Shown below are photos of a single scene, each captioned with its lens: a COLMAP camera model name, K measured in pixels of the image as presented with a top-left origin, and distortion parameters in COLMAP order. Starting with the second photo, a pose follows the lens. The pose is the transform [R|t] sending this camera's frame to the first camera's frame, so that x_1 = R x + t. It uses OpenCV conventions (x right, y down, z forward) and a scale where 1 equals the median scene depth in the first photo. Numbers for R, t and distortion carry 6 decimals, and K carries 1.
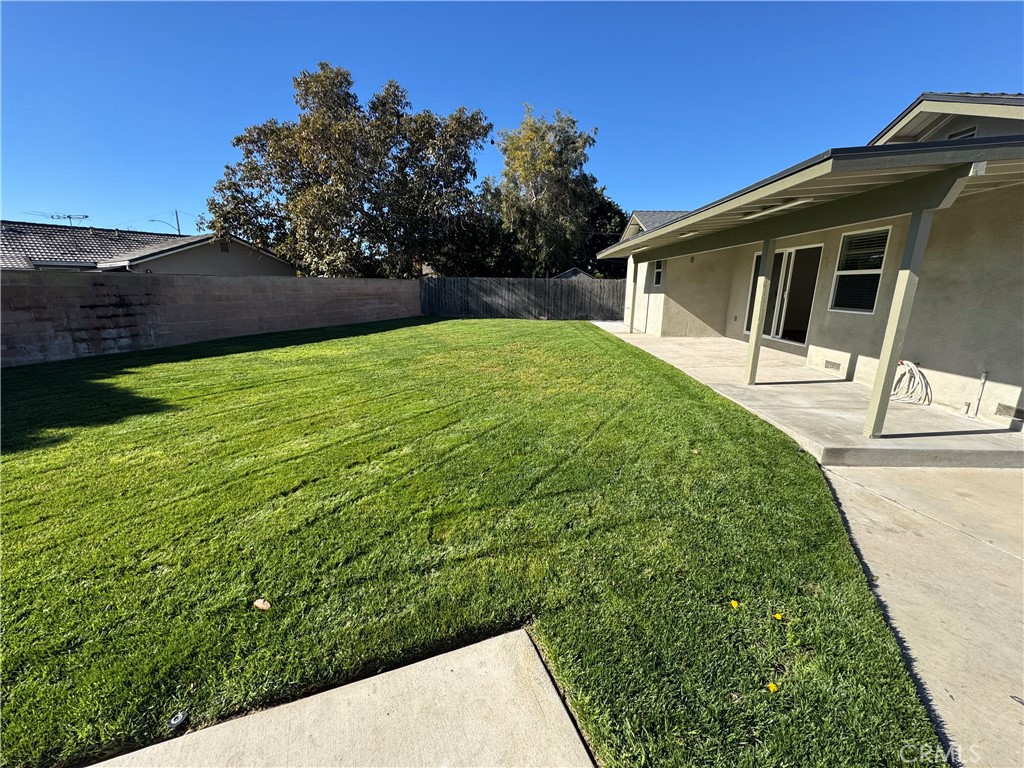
lens RADIAL K [[407.7, 0, 513.8], [0, 407.7, 384.4], [0, 0, 1]] dist [-0.003808, 0.000343]
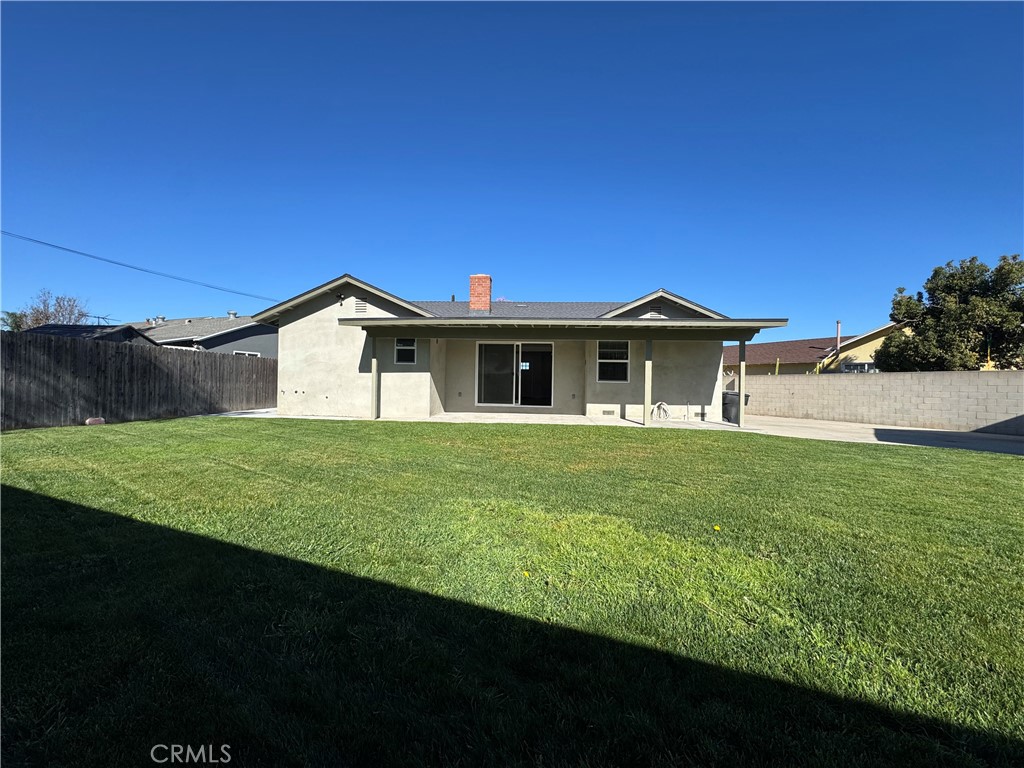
lens RADIAL K [[407.7, 0, 512.8], [0, 407.7, 384.7], [0, 0, 1]] dist [-0.003808, 0.000343]
pose [[0.049208, -0.009347, 0.998745, -1.728194], [0.220206, 0.975452, -0.001720, -0.446133], [-0.974211, 0.220014, 0.050058, 2.292863]]
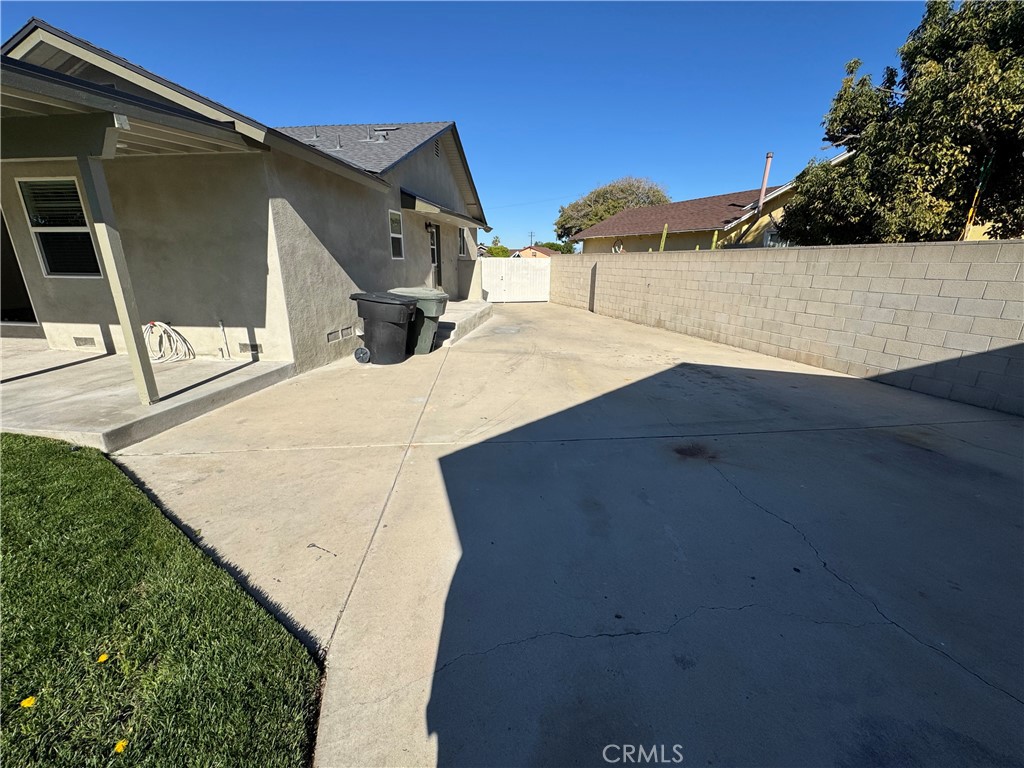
lens RADIAL K [[407.7, 0, 511.3], [0, 407.7, 384.4], [0, 0, 1]] dist [-0.003808, 0.000343]
pose [[0.108987, -0.295058, 0.949243, 0.080773], [0.227928, 0.936907, 0.265054, 0.028566], [-0.967559, 0.187472, 0.169363, 0.009731]]
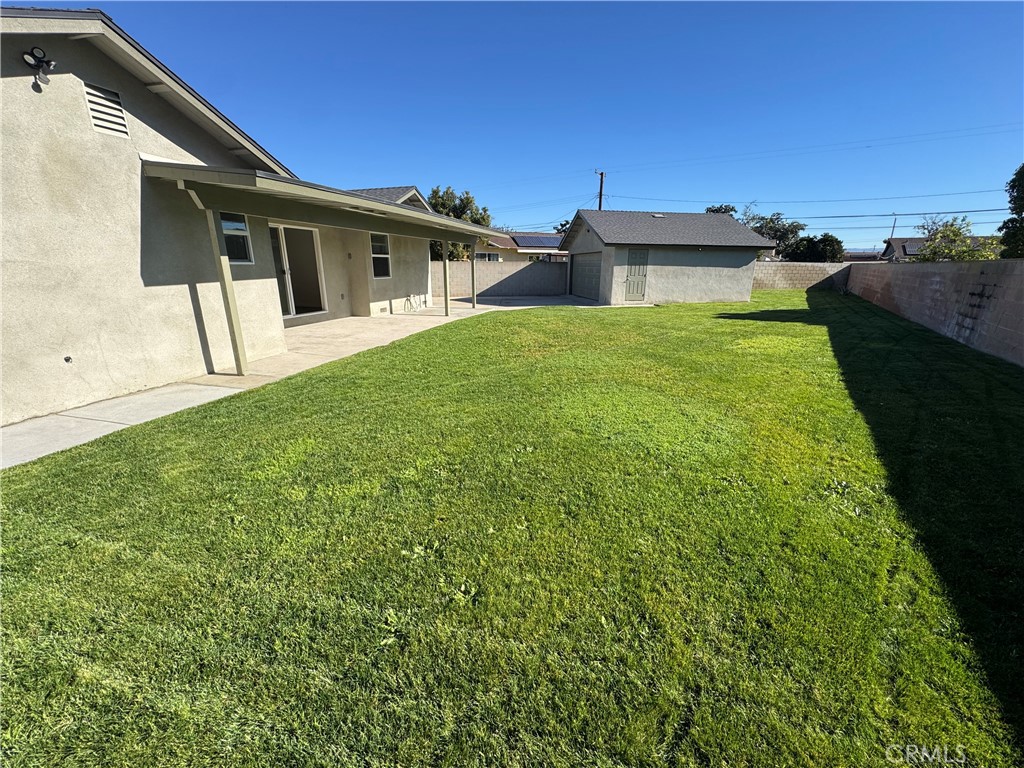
lens RADIAL K [[407.7, 0, 508.5], [0, 407.7, 384.9], [0, 0, 1]] dist [-0.003808, 0.000343]
pose [[-0.967397, -0.086364, 0.238085, -0.309107], [0.045436, 0.865628, 0.498622, -1.092955], [-0.249156, 0.493183, -0.833482, 4.414148]]
